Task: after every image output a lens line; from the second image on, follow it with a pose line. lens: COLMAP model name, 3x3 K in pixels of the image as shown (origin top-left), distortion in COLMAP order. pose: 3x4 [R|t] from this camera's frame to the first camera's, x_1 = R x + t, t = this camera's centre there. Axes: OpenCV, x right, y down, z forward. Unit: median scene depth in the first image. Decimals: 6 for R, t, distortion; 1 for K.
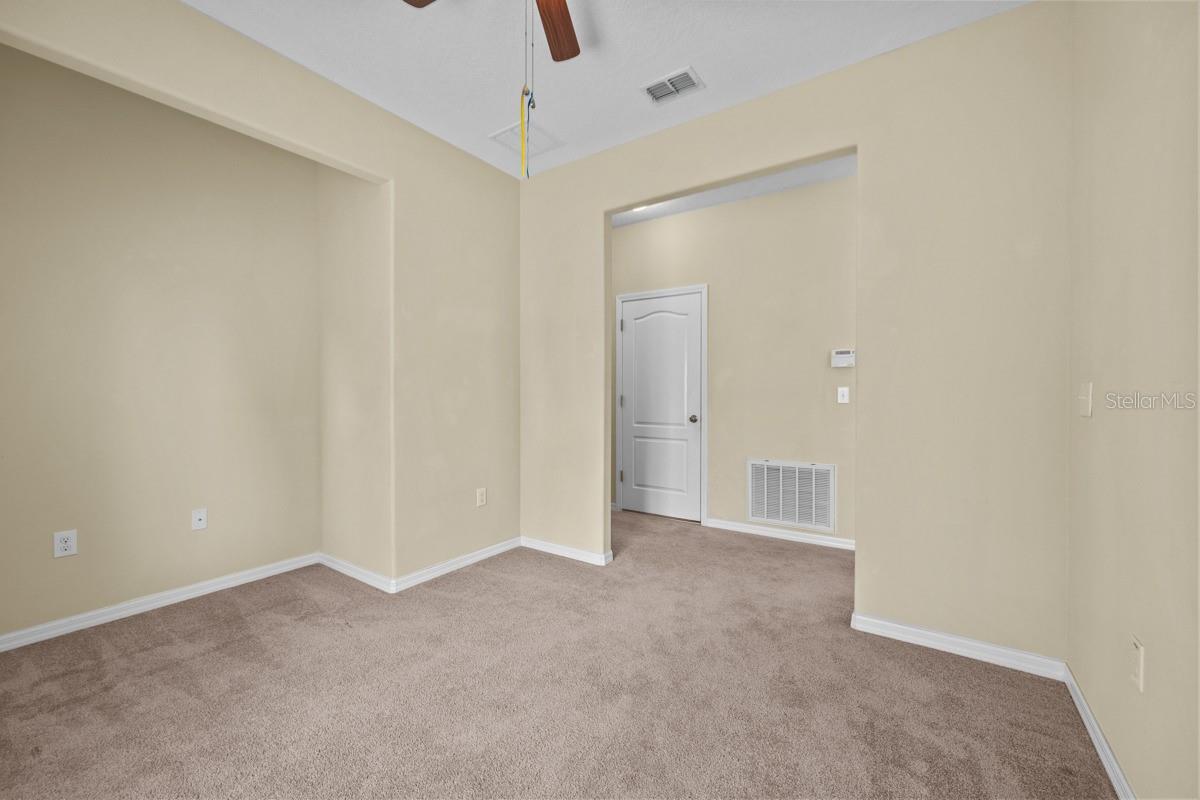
lens RADIAL K [[491.5, 0, 599.1], [0, 491.5, 398.5], [0, 0, 1]] dist [-0.001704, -0.000034]
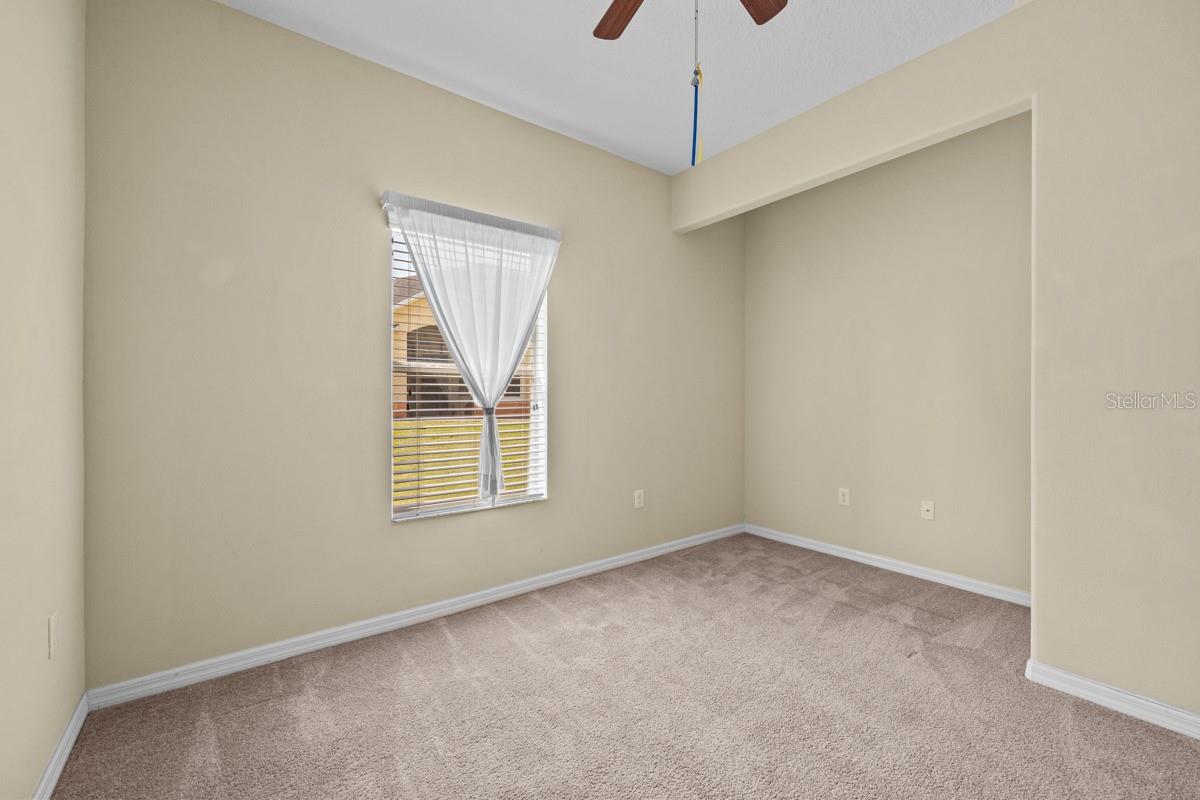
lens RADIAL K [[491.5, 0, 598.3], [0, 491.5, 394.7], [0, 0, 1]] dist [-0.001704, -0.000034]
pose [[-0.331382, 0.000077, -0.943497, 0.573112], [-0.014464, 0.999882, 0.005162, -0.008993], [0.943386, 0.015357, -0.331342, 0.815916]]
